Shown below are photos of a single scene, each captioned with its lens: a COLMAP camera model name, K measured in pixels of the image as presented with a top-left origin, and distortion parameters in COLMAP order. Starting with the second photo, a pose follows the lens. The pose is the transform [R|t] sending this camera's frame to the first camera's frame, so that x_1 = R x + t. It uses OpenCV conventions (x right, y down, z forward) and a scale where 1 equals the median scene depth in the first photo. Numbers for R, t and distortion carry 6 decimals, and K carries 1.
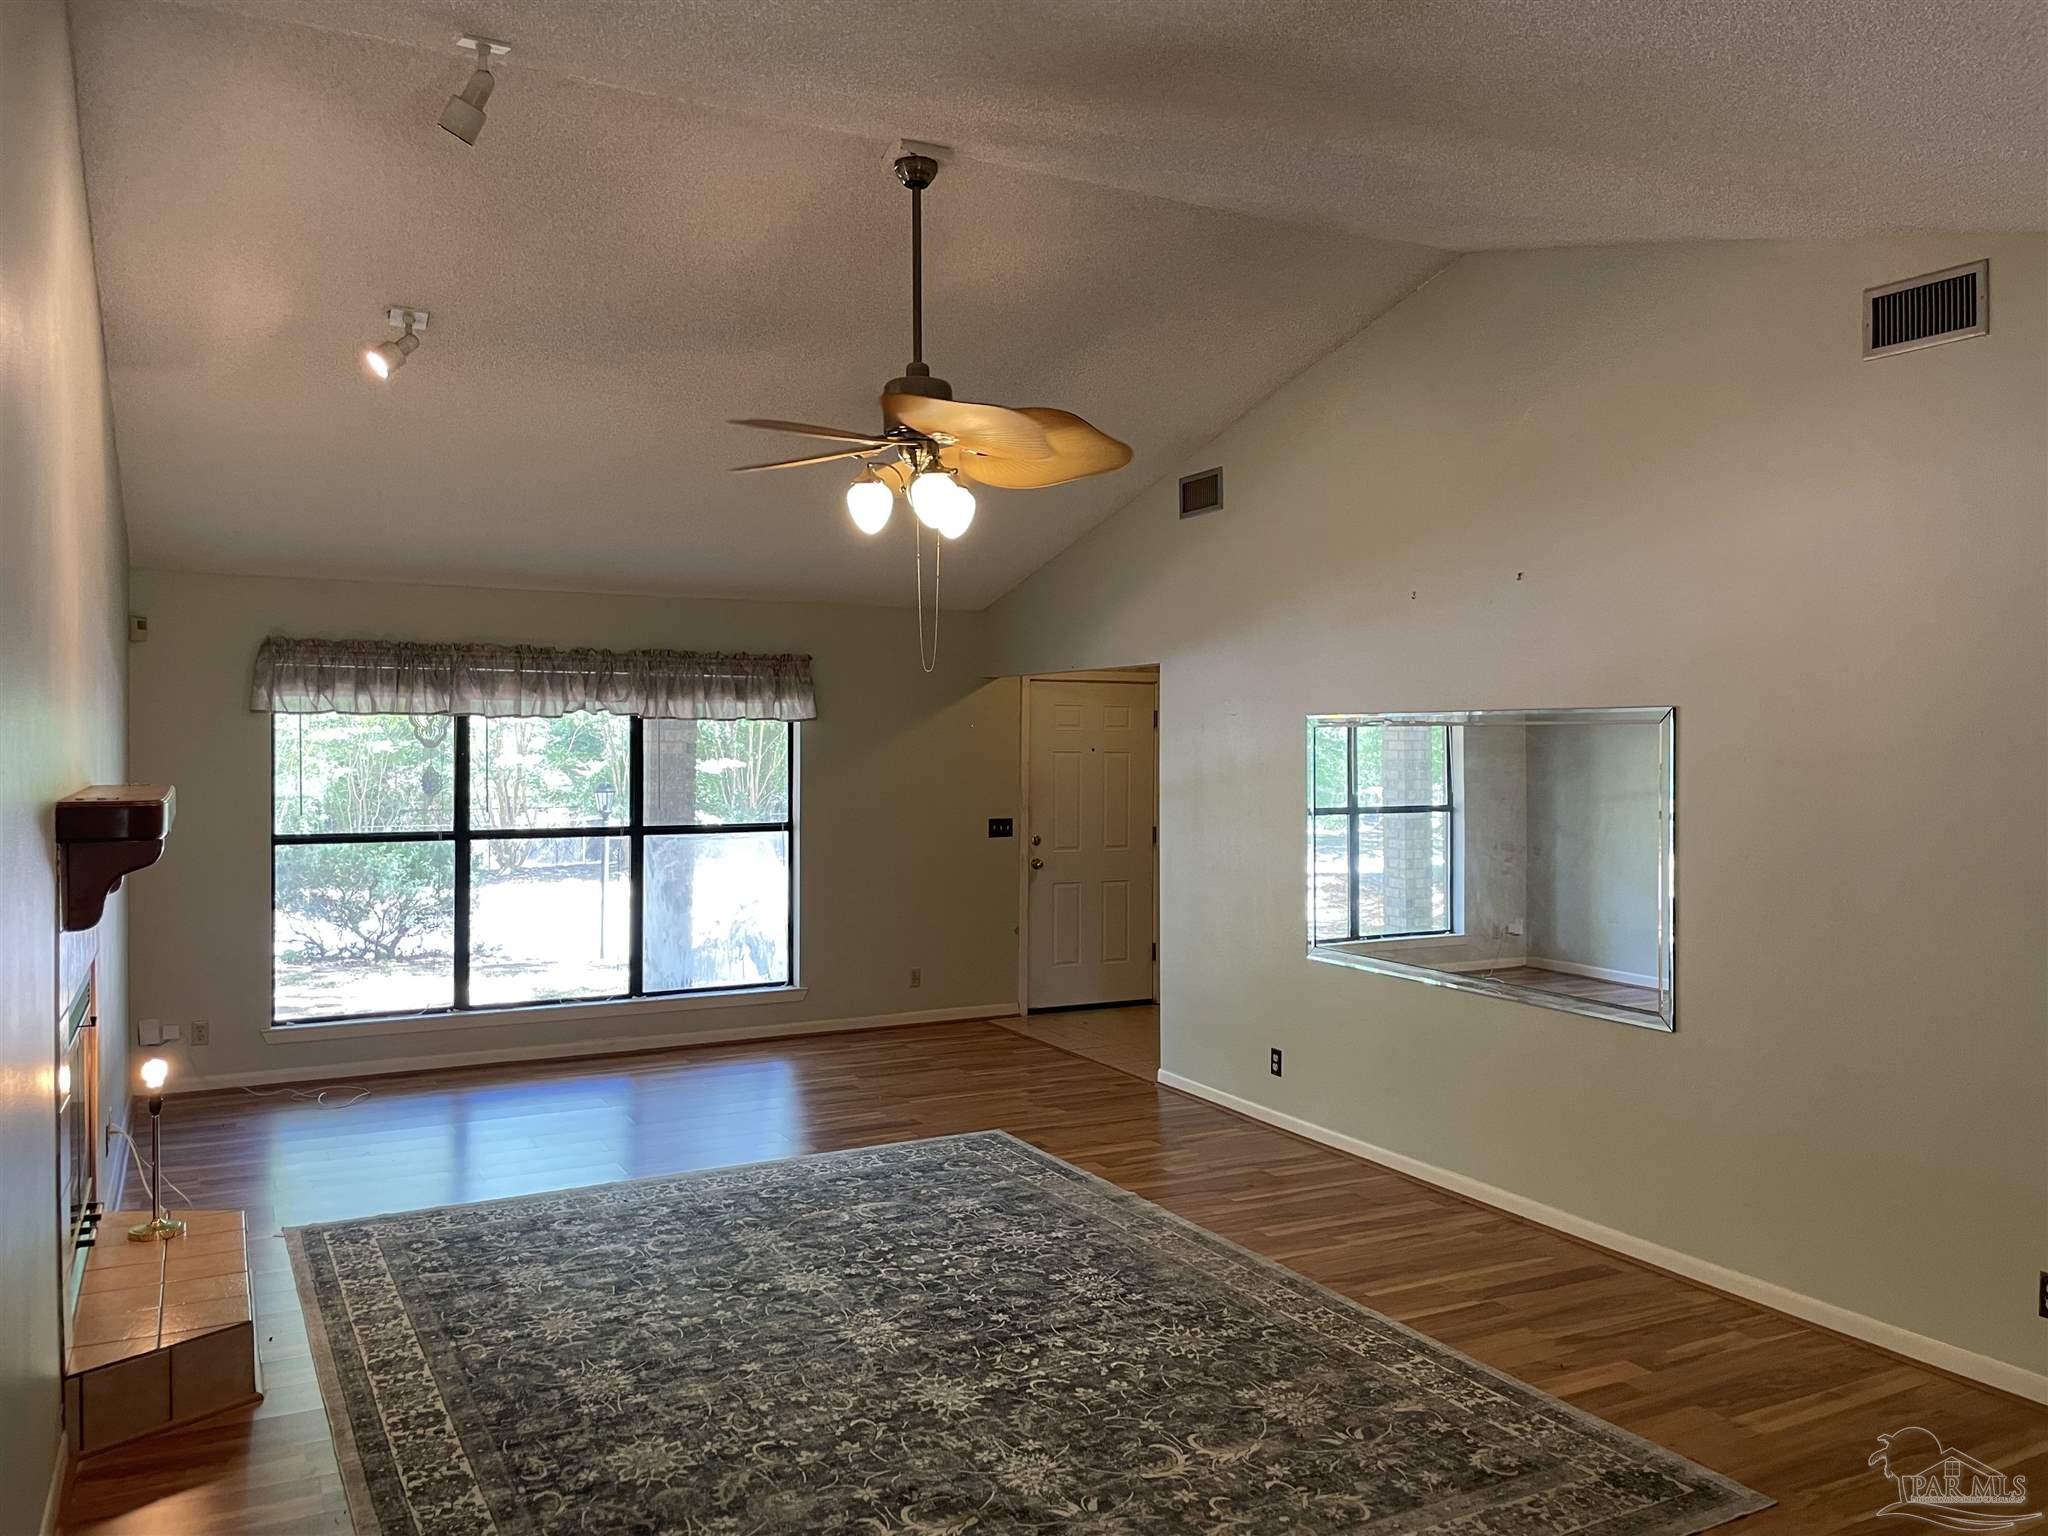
lens RADIAL K [[1553.7, 0, 1023.2], [0, 1553.7, 750.6], [0, 0, 1]] dist [0.078885, -0.100169]
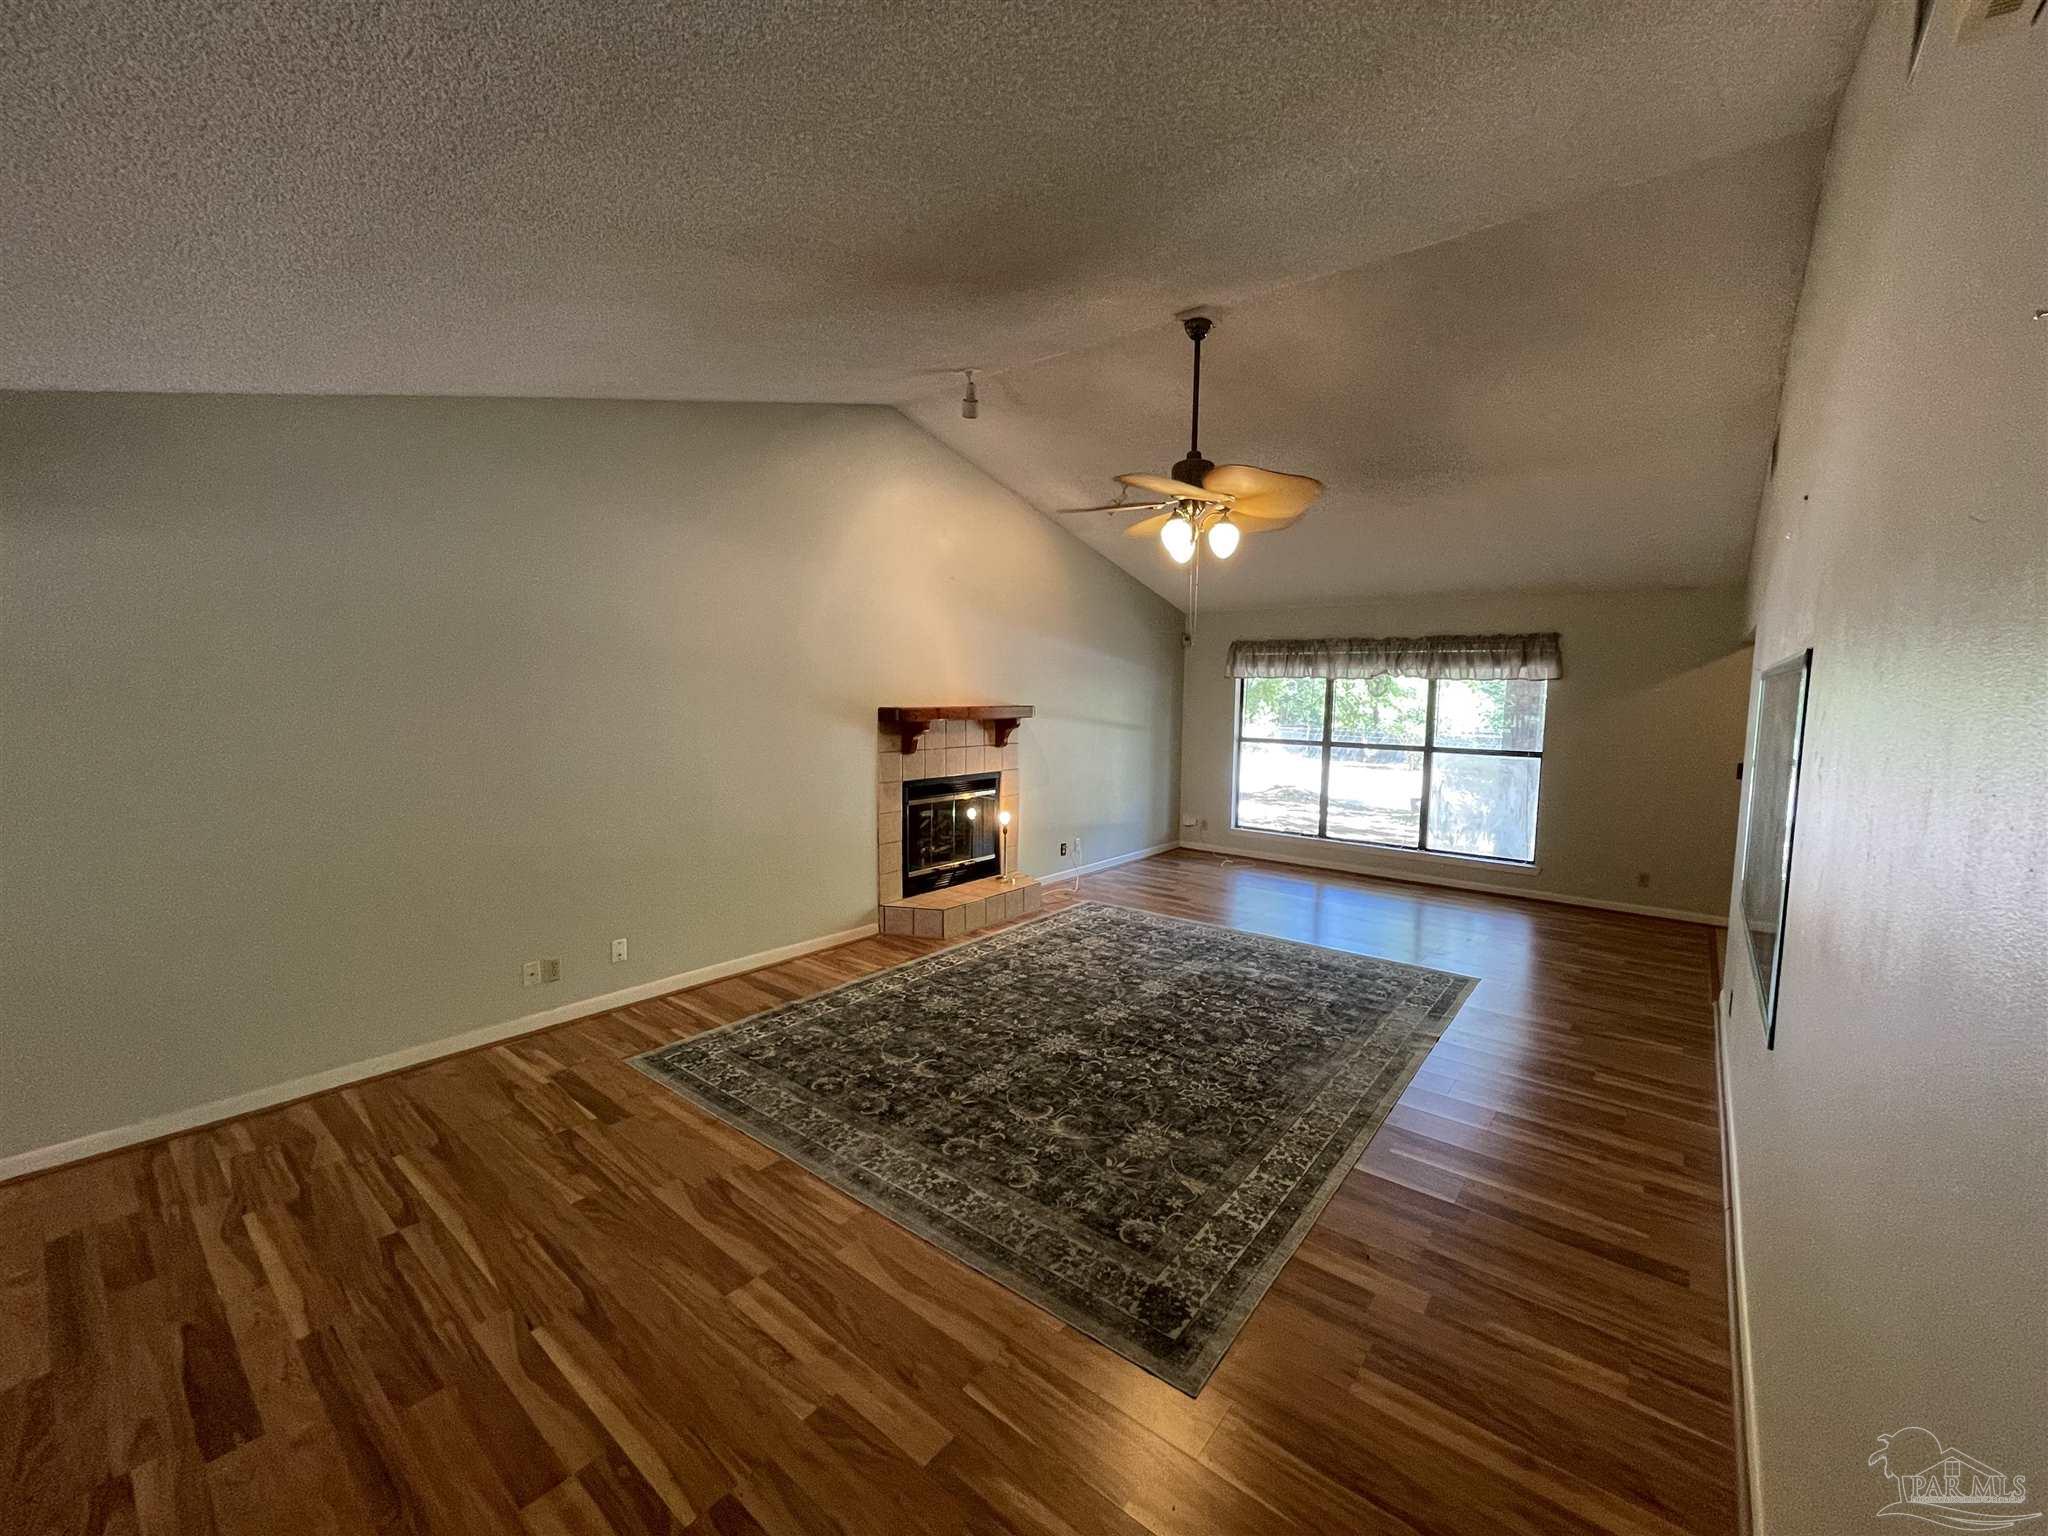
lens RADIAL K [[823.8, 0, 1026.9], [0, 823.8, 767.9], [0, 0, 1]] dist [0.000952, -0.000725]
pose [[0.398751, 0.091121, -0.912521, 0.663169], [-0.019003, 0.995659, 0.091120, 0.001472], [0.916862, -0.018994, 0.398752, 0.498127]]
